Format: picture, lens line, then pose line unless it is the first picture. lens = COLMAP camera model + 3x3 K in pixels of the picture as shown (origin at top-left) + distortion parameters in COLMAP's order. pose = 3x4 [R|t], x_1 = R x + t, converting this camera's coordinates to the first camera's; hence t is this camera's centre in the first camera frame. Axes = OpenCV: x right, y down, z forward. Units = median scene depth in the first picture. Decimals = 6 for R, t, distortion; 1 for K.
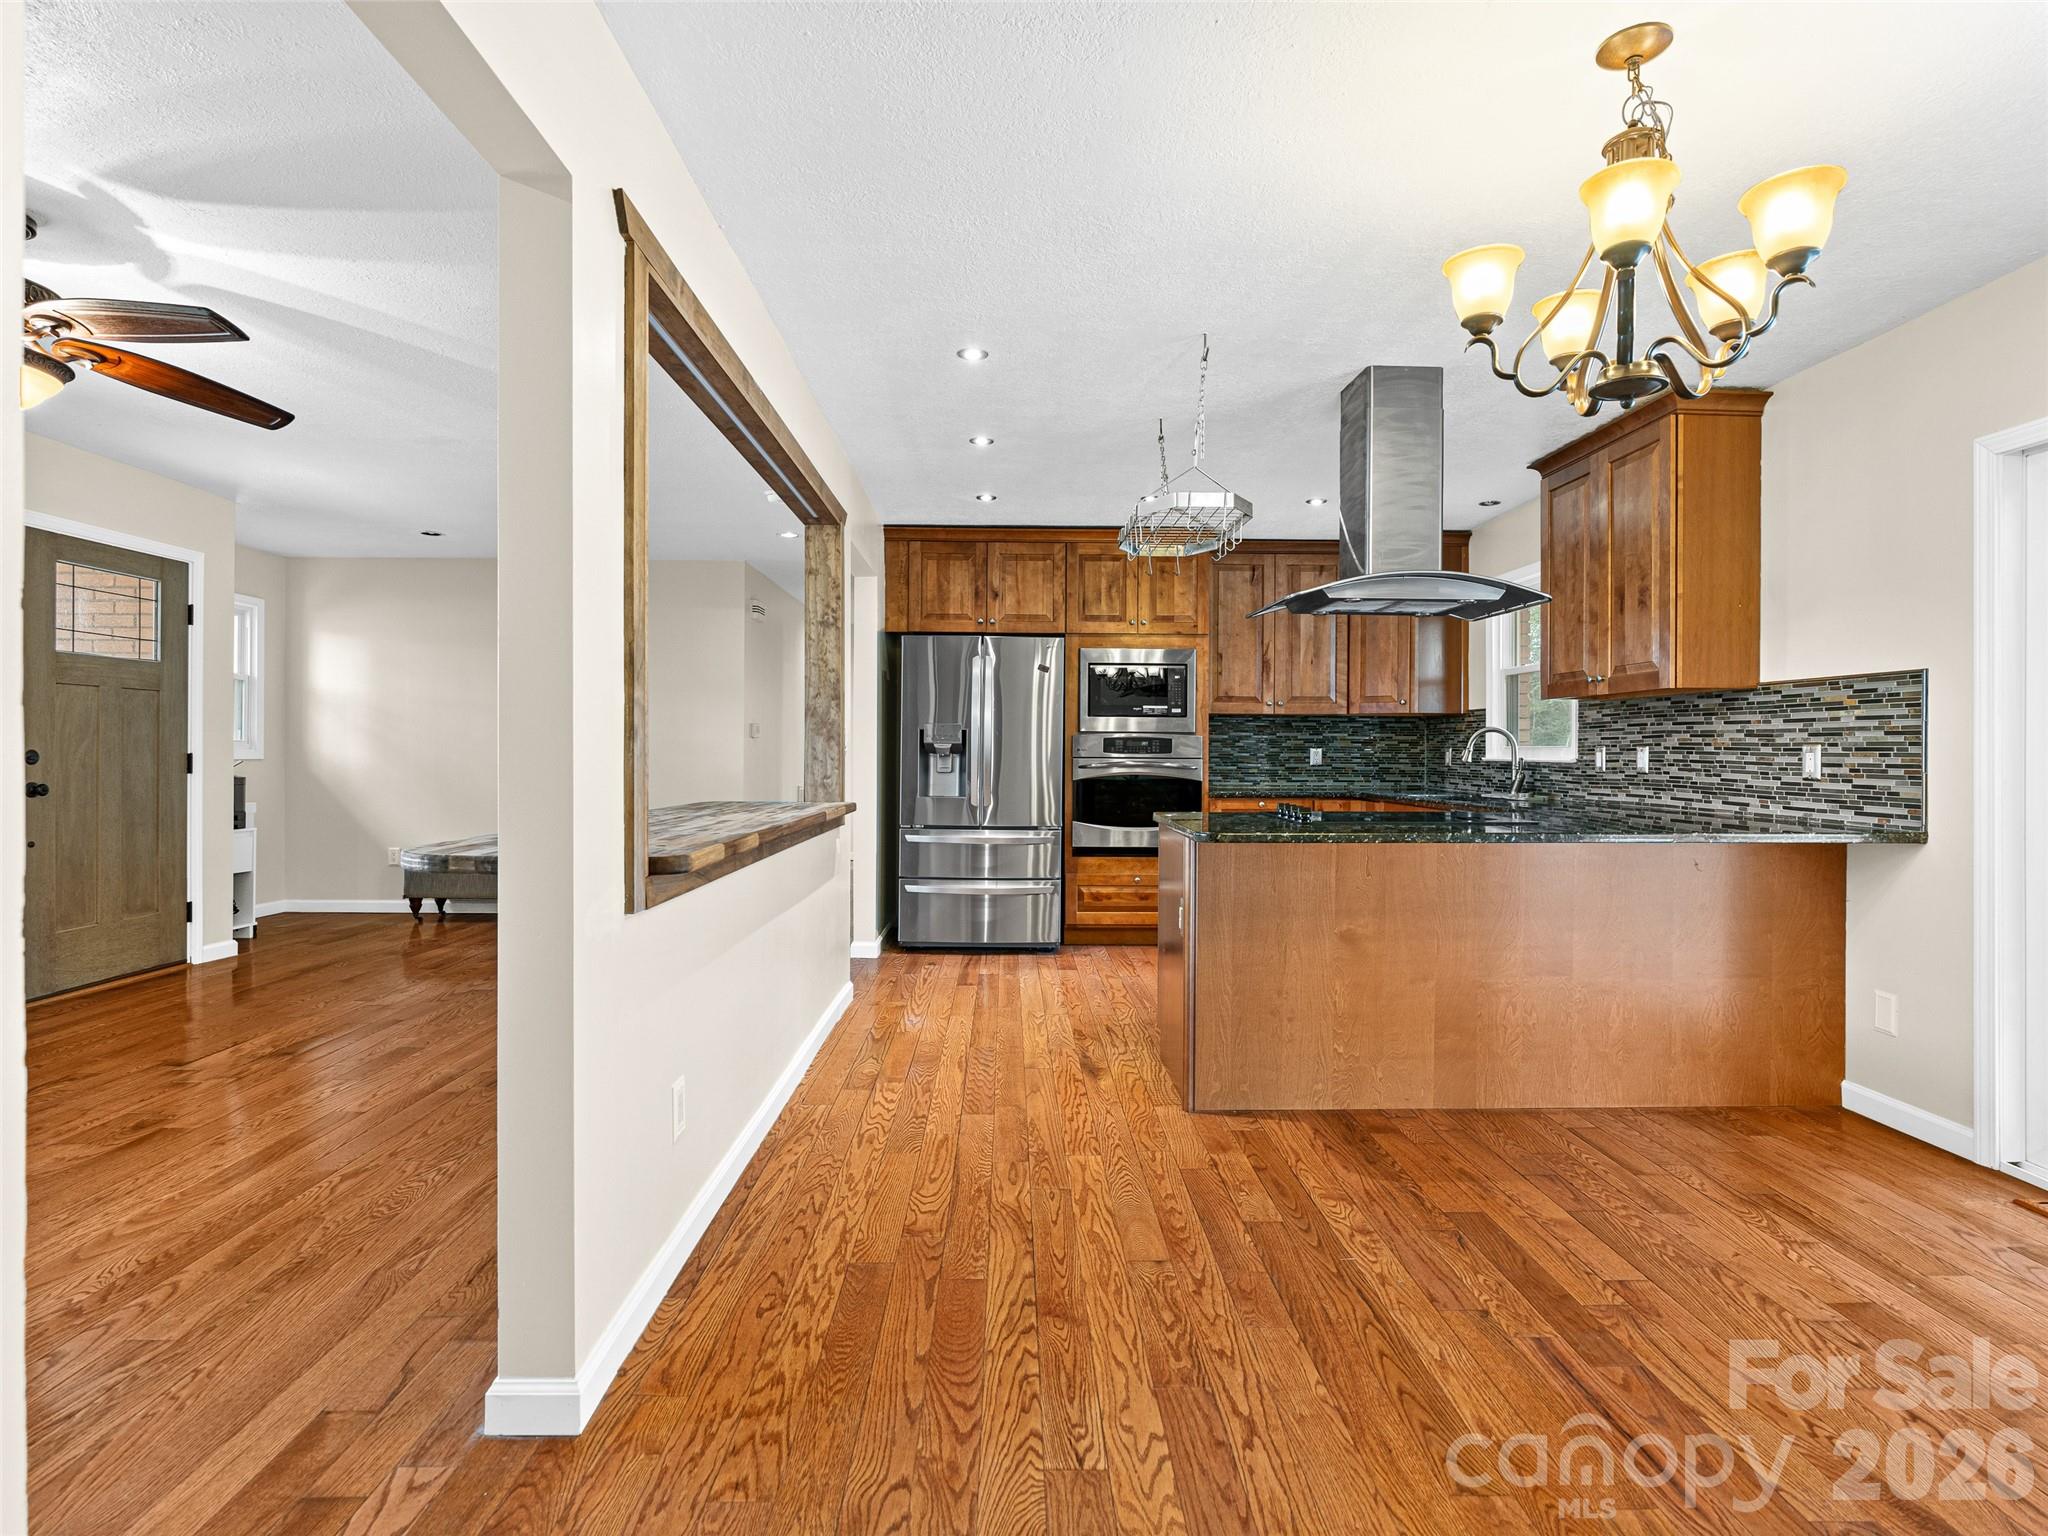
lens RADIAL K [[1025.4, 0, 1039.7], [0, 1025.4, 753.0], [0, 0, 1]] dist [-0.006847, 0.005898]
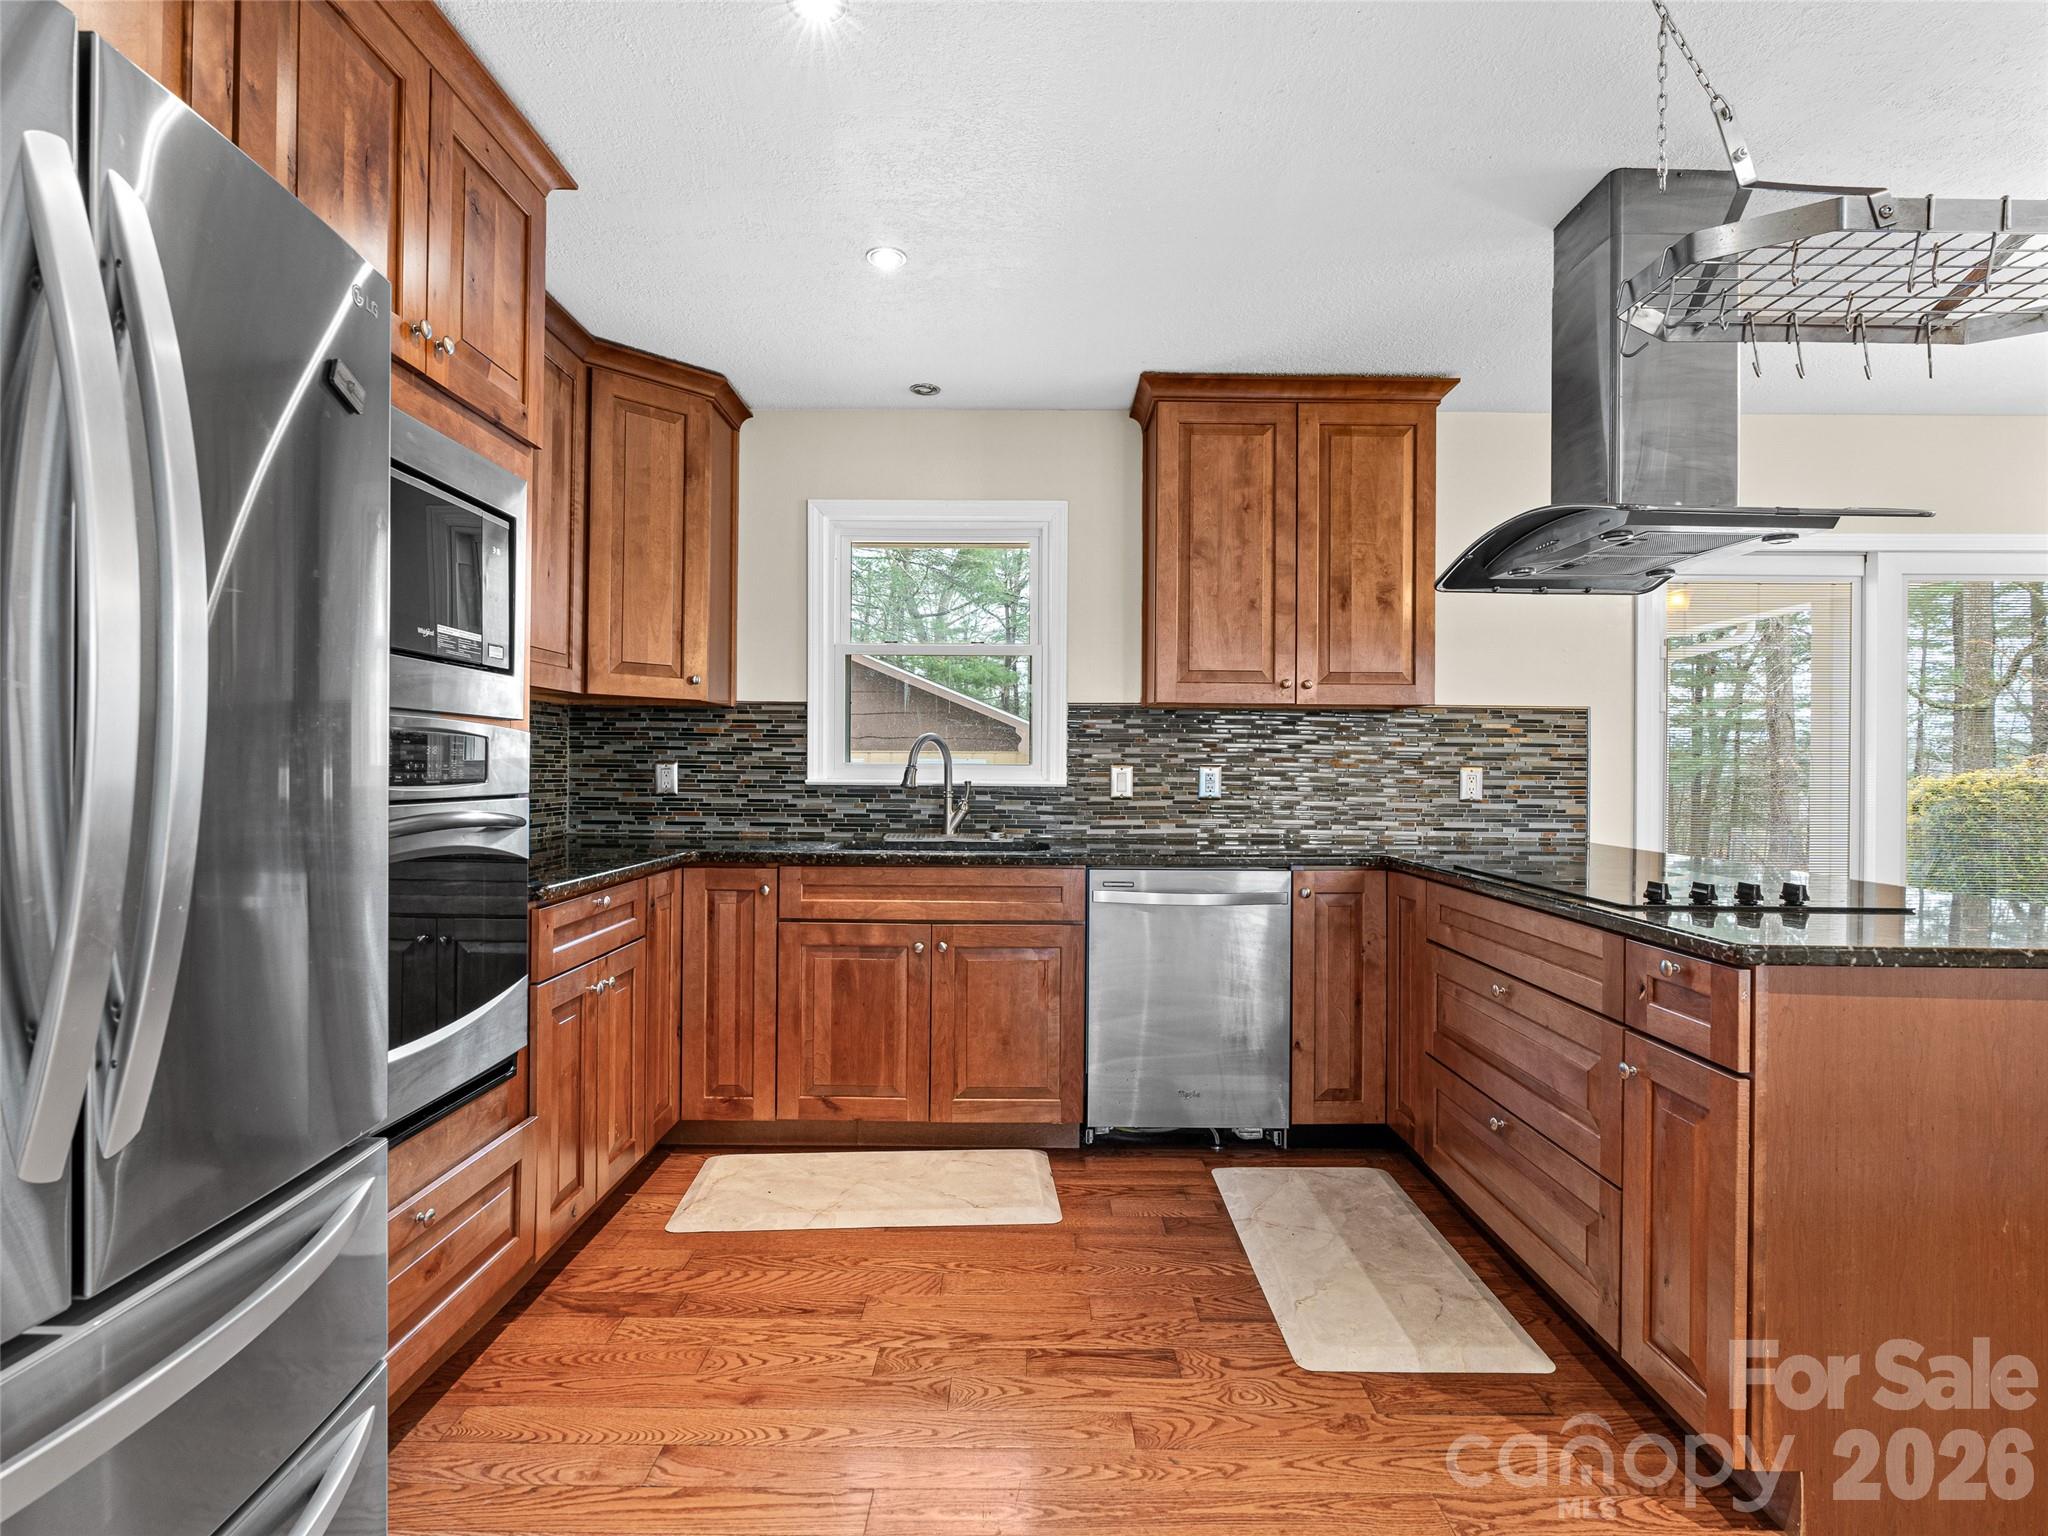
lens RADIAL K [[1025.4, 0, 1023.1], [0, 1025.4, 768.2], [0, 0, 1]] dist [-0.006847, 0.005898]
pose [[0.041025, -0.002511, 0.999155, -0.348719], [-0.005519, 0.999981, 0.002740, -0.008993], [-0.999143, -0.005627, 0.041010, 1.511552]]
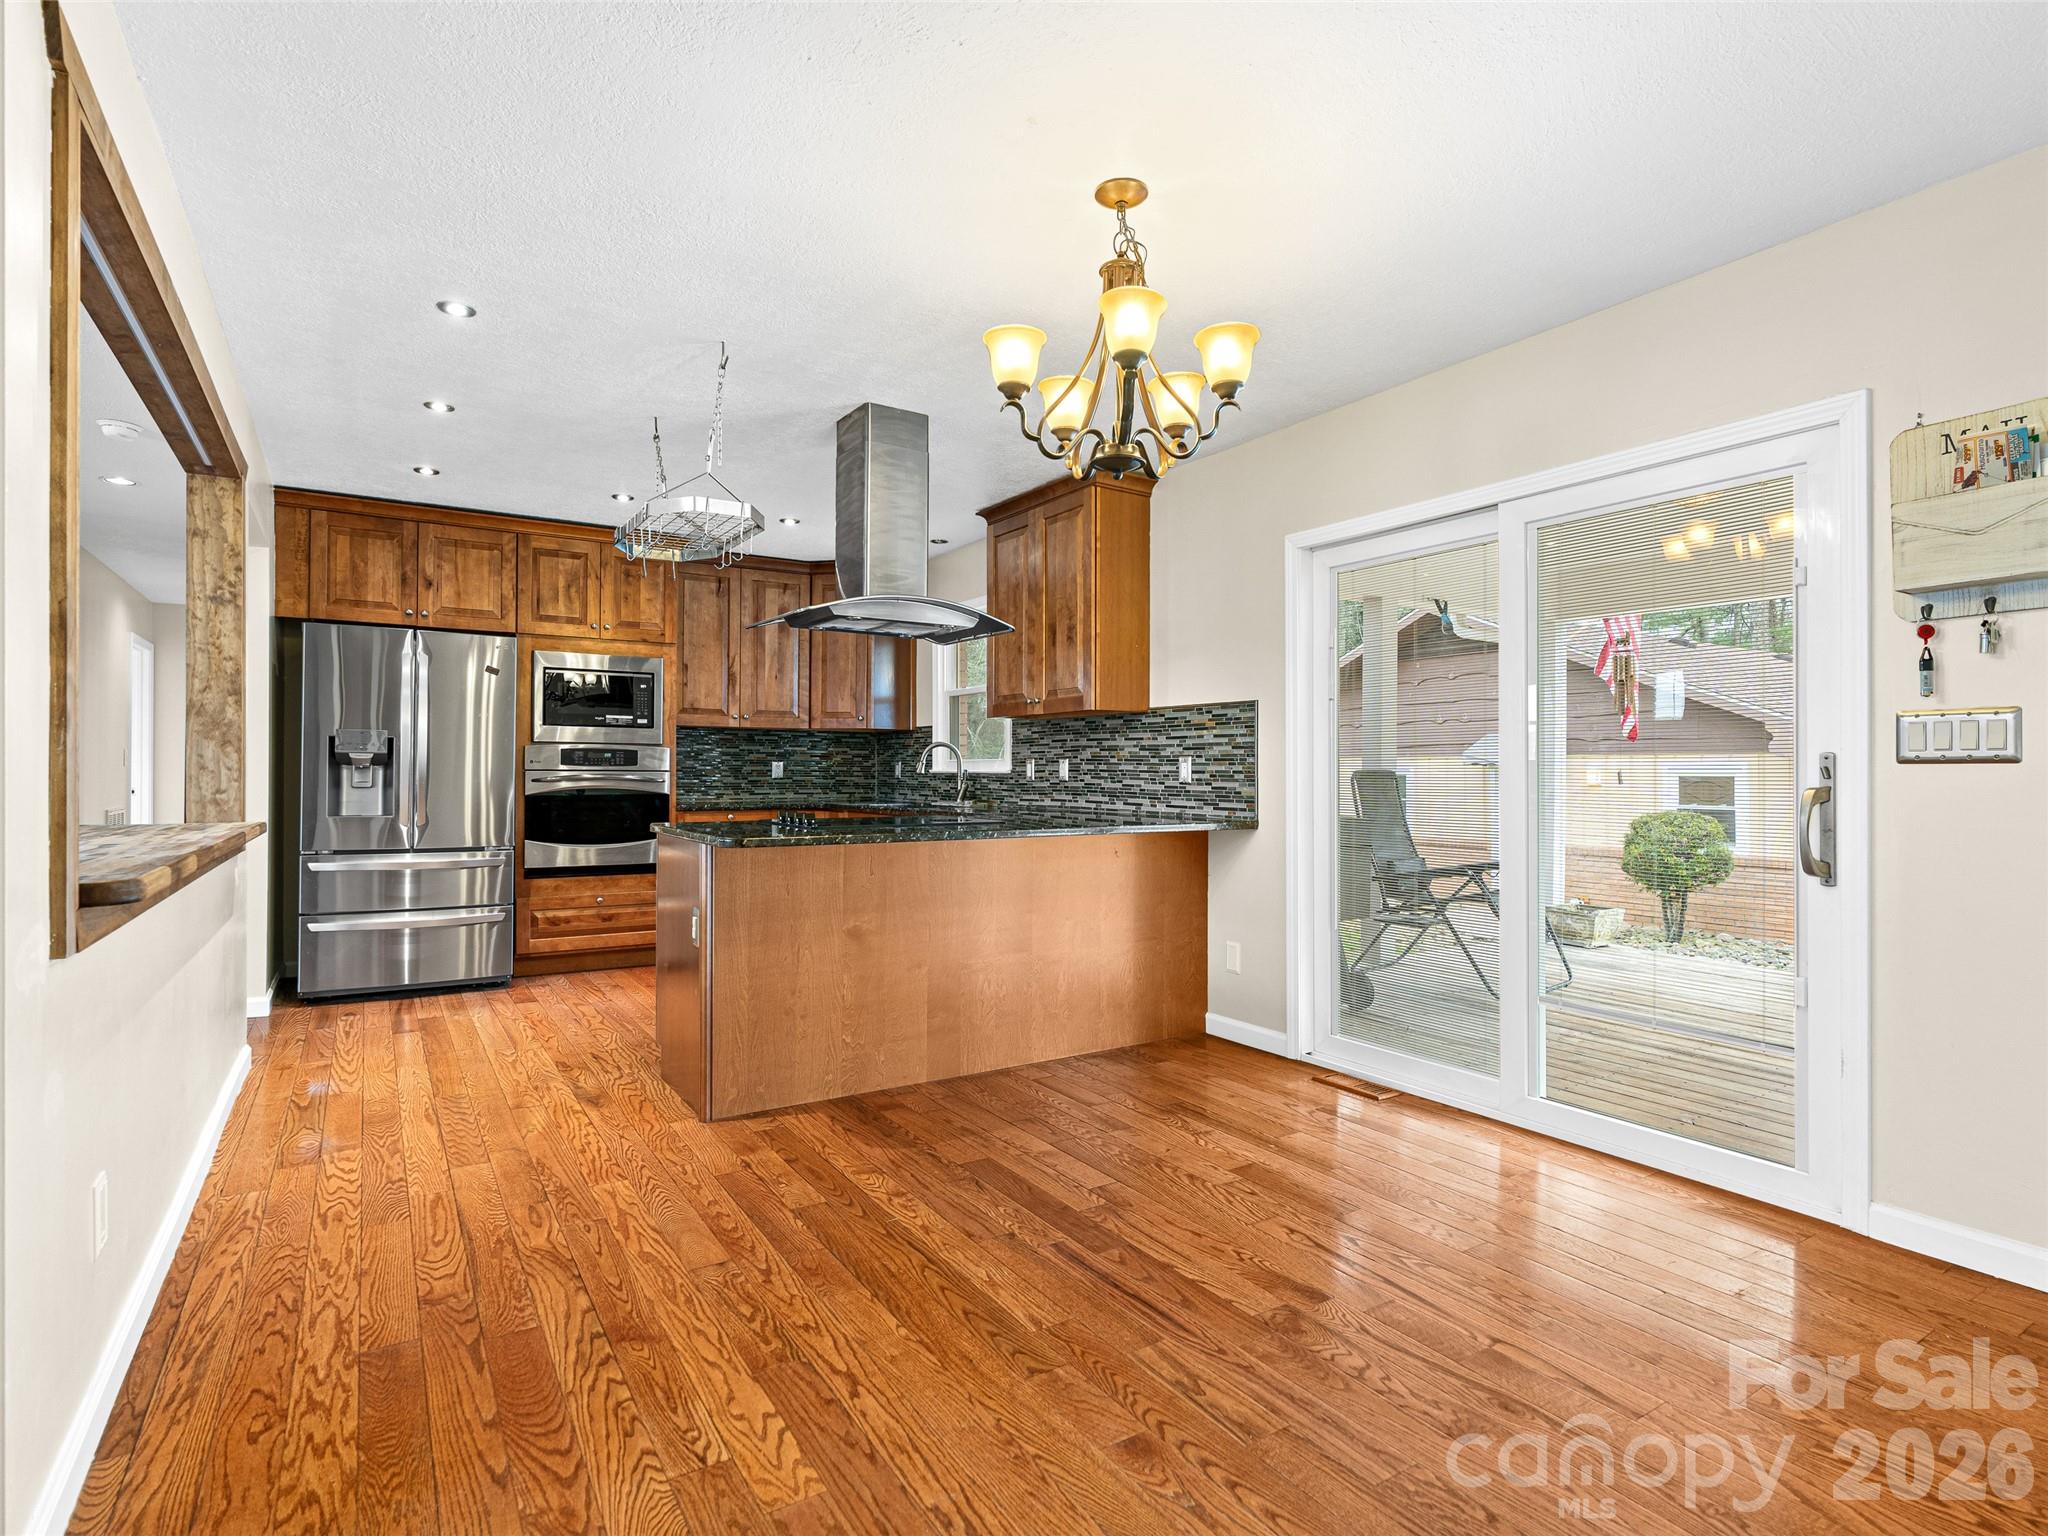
lens RADIAL K [[1025.4, 0, 1019.0], [0, 1025.4, 766.1], [0, 0, 1]] dist [-0.006847, 0.005898]
pose [[0.860178, 0.000586, 0.509993, -0.092018], [0.001898, 0.999989, -0.004350, 0.009923], [-0.509990, 0.004709, 0.860167, -0.007361]]
